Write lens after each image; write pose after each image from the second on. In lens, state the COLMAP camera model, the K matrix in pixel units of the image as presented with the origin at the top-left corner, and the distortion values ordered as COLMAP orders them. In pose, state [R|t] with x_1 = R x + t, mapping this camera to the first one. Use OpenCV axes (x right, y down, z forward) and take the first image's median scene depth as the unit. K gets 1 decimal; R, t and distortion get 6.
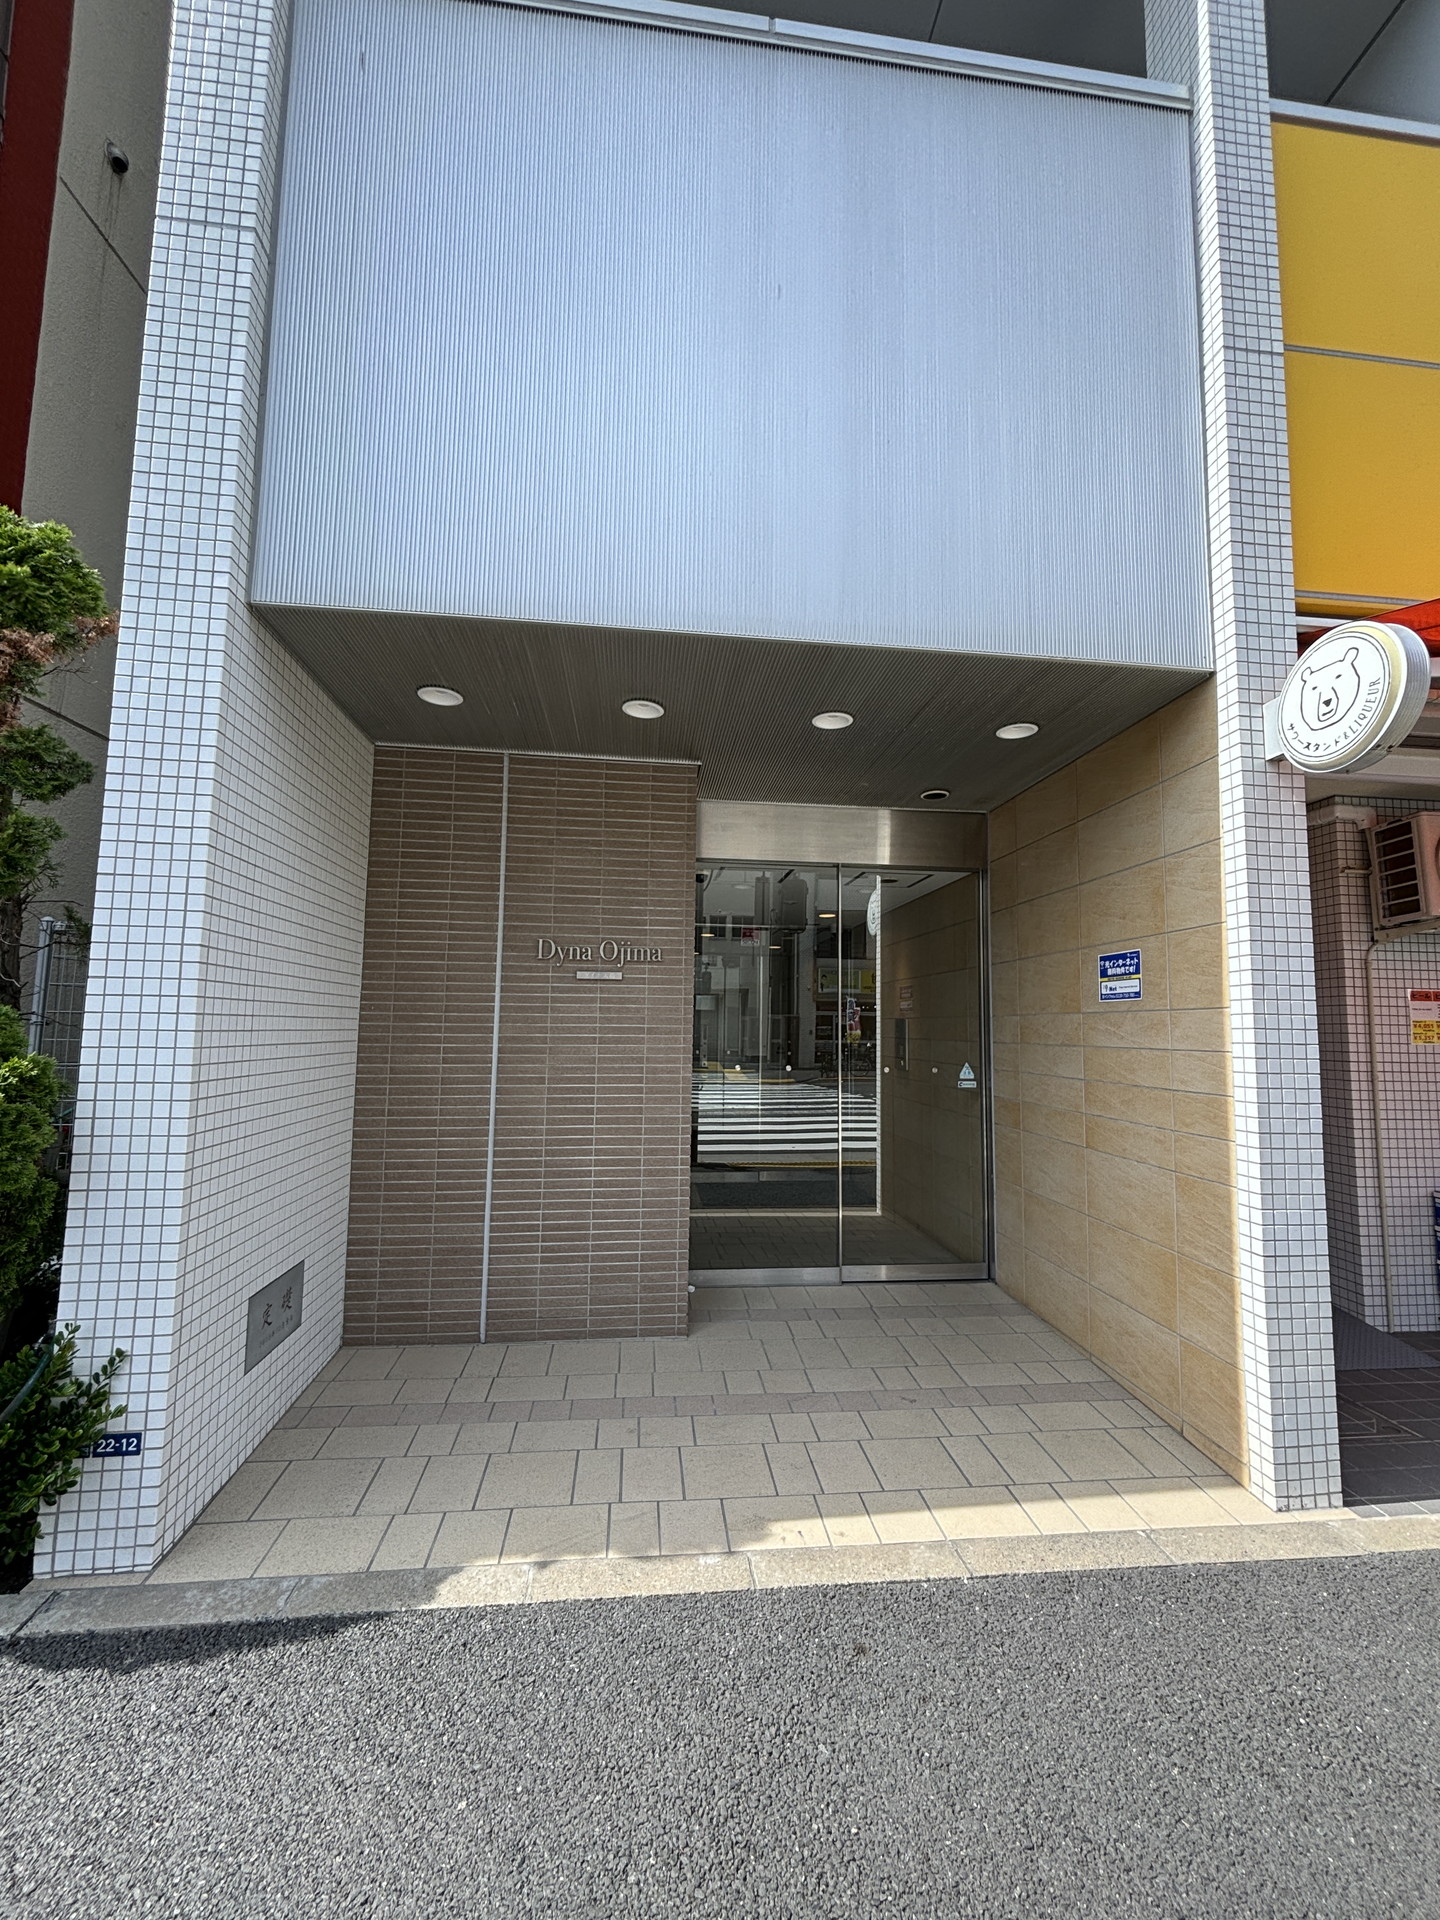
lens RADIAL K [[775.4, 0, 722.2], [0, 775.4, 956.2], [0, 0, 1]] dist [0.001866, 0.000491]
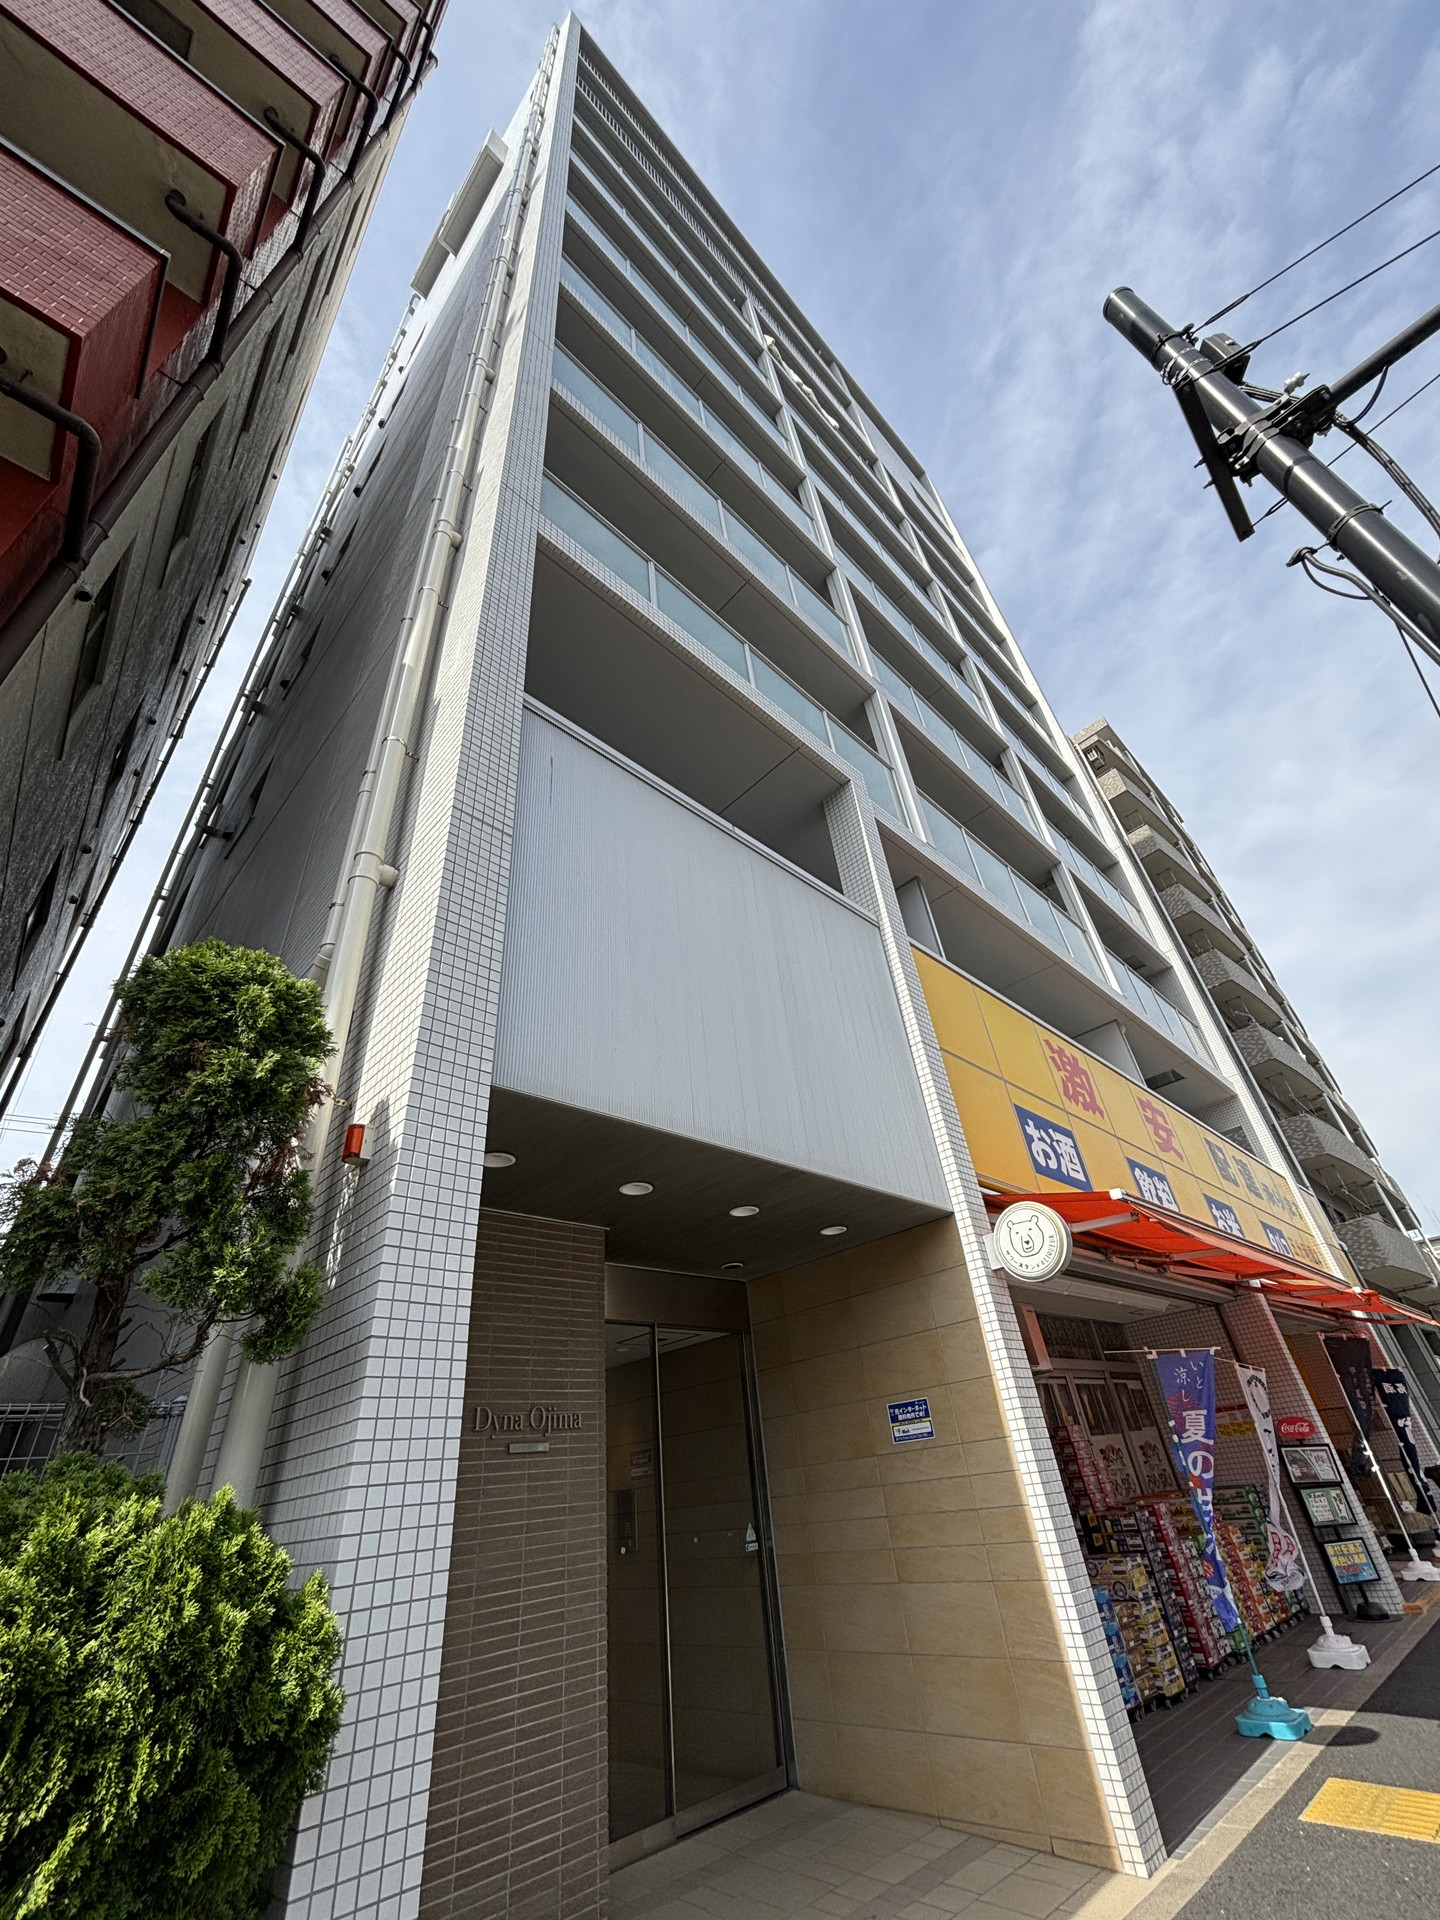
lens RADIAL K [[775.4, 0, 722.4], [0, 775.4, 965.2], [0, 0, 1]] dist [0.001866, 0.000491]
pose [[0.787501, 0.274859, 0.551629, -0.721127], [0.045630, 0.866589, -0.496933, -0.005035], [-0.614622, 0.416506, 0.669898, -0.063155]]
